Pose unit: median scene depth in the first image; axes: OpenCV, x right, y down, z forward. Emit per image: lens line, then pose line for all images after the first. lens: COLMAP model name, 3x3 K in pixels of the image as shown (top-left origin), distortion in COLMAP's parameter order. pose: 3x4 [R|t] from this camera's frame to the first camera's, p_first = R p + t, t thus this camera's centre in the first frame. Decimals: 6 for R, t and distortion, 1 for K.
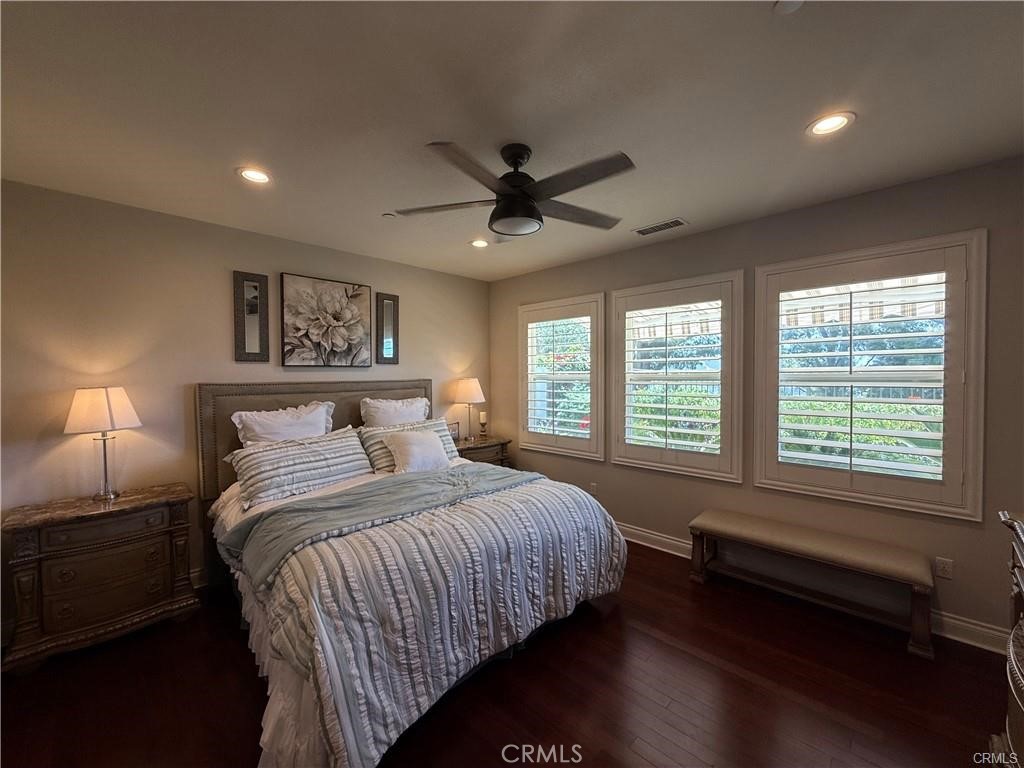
lens RADIAL K [[409.1, 0, 510.4], [0, 409.1, 383.0], [0, 0, 1]] dist [0.001043, -0.000480]
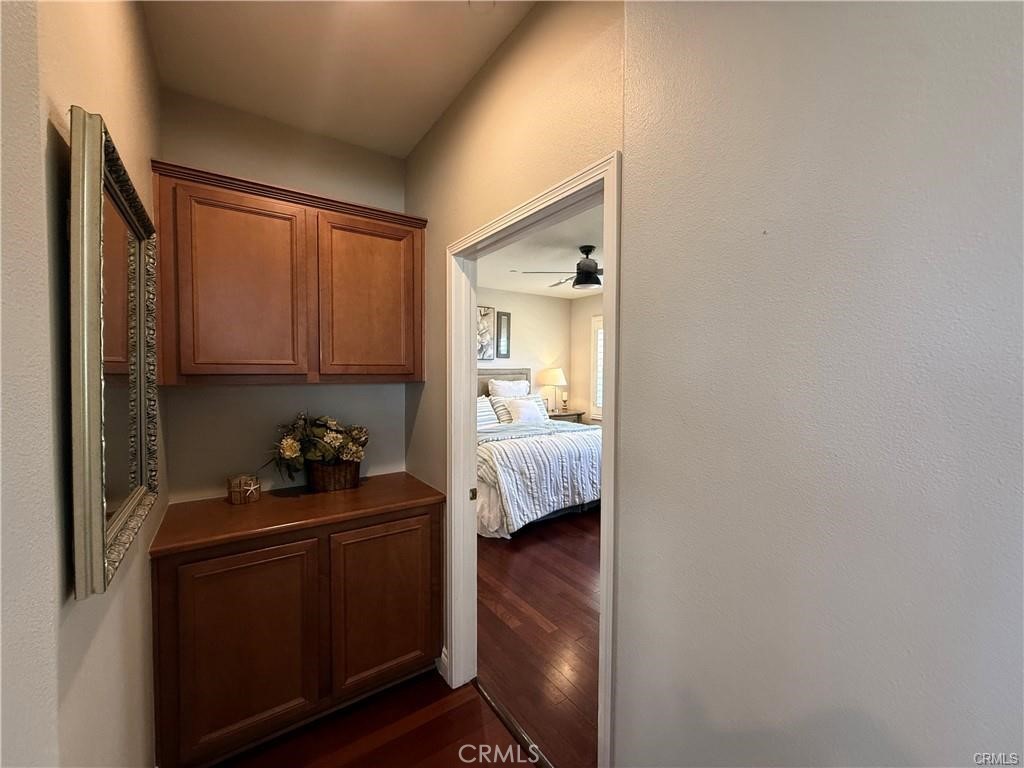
lens RADIAL K [[409.1, 0, 509.9], [0, 409.1, 377.4], [0, 0, 1]] dist [0.001043, -0.000480]
pose [[0.981396, 0.016431, -0.191293, 0.021818], [-0.016239, 0.999865, 0.002570, 0.026356], [0.191309, 0.000585, 0.981530, -0.596345]]
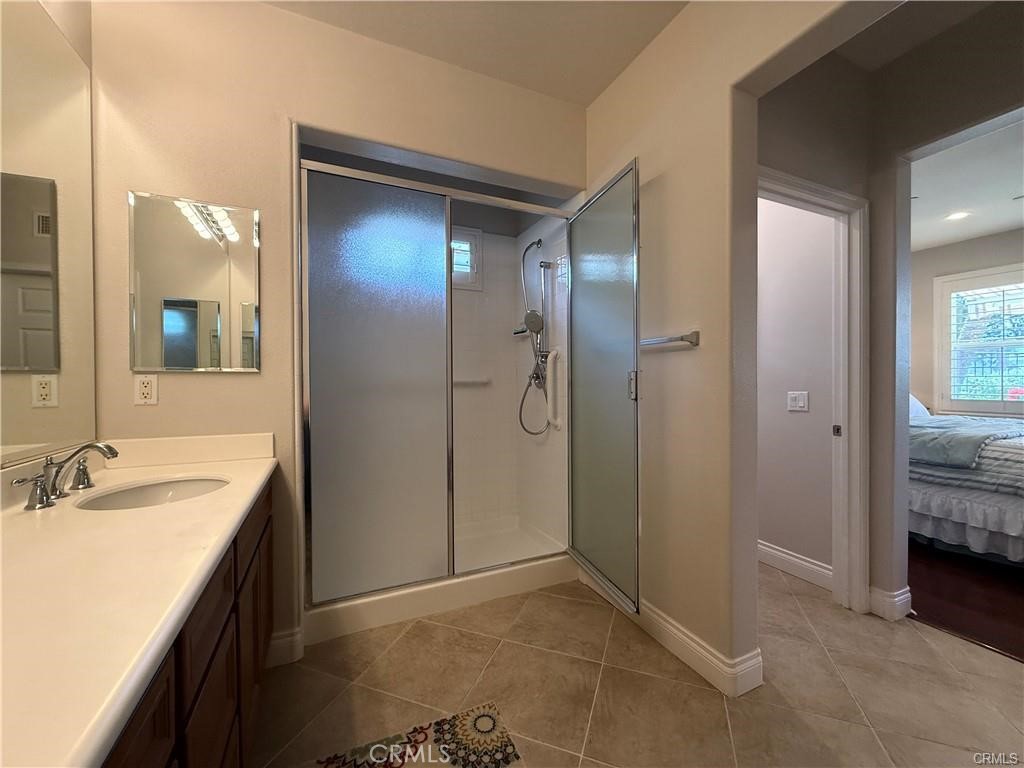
lens RADIAL K [[409.1, 0, 508.2], [0, 409.1, 379.3], [0, 0, 1]] dist [0.001043, -0.000480]
pose [[0.931254, 0.005361, -0.364331, -0.830941], [-0.009859, 0.999896, -0.010487, 0.123099], [0.364237, 0.013358, 0.931210, -0.473376]]
